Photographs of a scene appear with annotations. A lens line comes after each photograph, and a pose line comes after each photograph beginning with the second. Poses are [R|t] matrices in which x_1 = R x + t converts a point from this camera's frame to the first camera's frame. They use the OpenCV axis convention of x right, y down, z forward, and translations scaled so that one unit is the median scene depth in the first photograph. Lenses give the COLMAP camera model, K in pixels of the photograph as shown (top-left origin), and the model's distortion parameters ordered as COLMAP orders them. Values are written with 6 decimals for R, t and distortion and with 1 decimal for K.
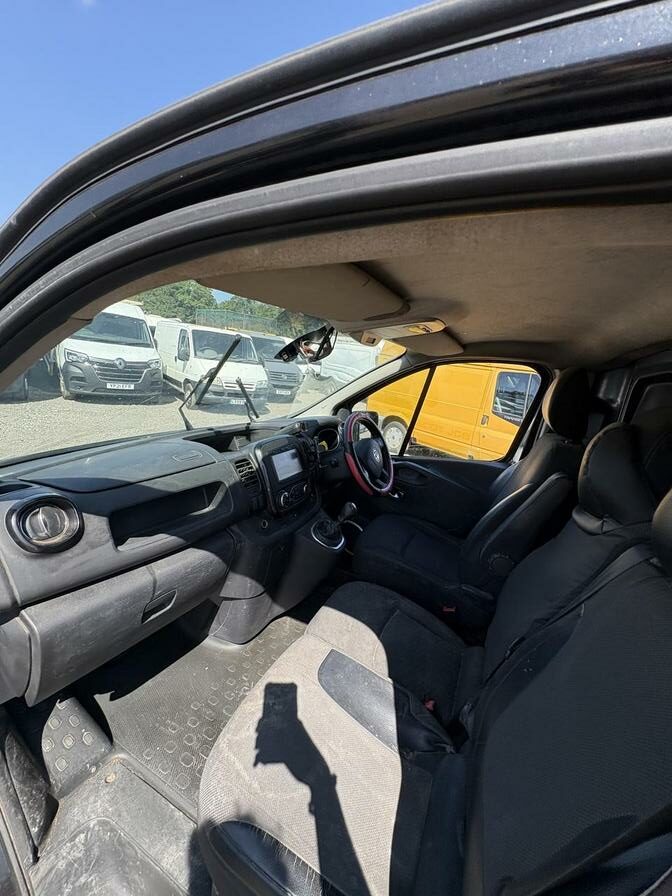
lens RADIAL K [[358.6, 0, 332.5], [0, 358.6, 453.6], [0, 0, 1]] dist [-0.000038, -0.000028]
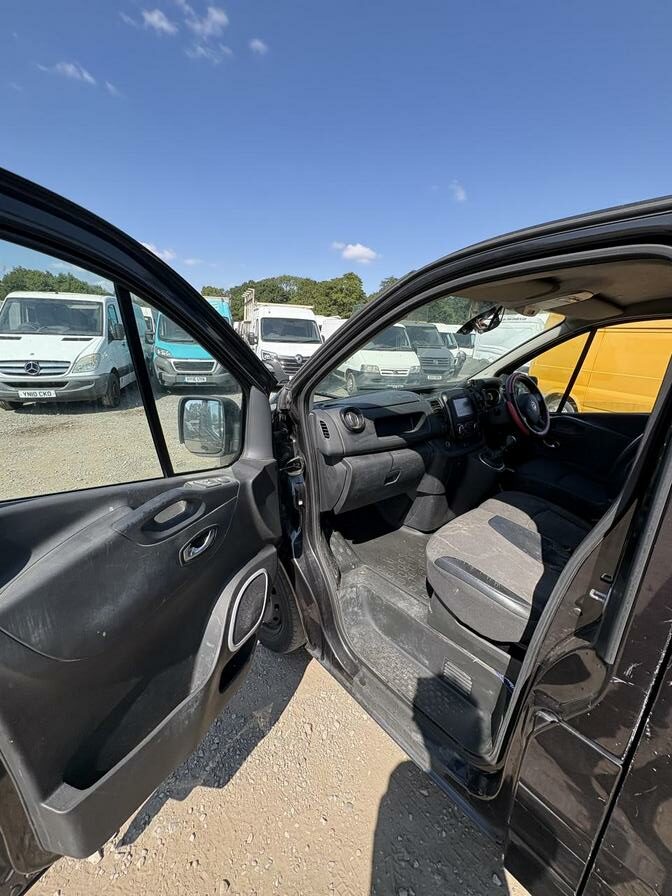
lens RADIAL K [[358.6, 0, 338.1], [0, 358.6, 452.6], [0, 0, 1]] dist [-0.000038, -0.000028]
pose [[0.926898, 0.023891, -0.374553, -0.045859], [-0.013857, 0.999470, 0.029459, 0.169873], [0.375058, -0.022115, 0.926737, -0.500956]]
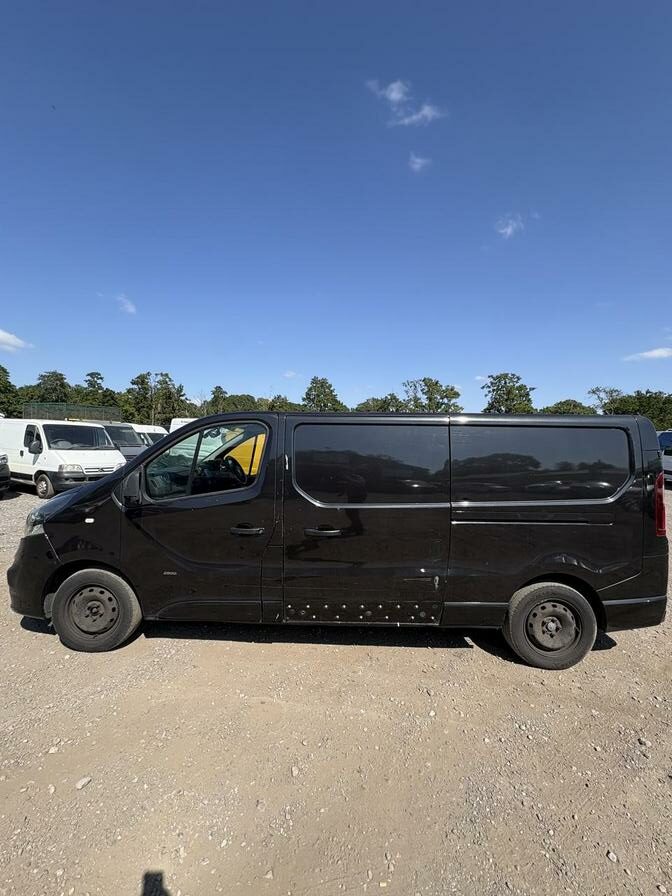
lens RADIAL K [[358.6, 0, 339.3], [0, 358.6, 444.1], [0, 0, 1]] dist [-0.000038, -0.000028]
pose [[0.902496, -0.106524, 0.417317, -0.346730], [0.195839, 0.964468, -0.177336, 0.519844], [-0.383599, 0.241772, 0.891290, -2.005810]]
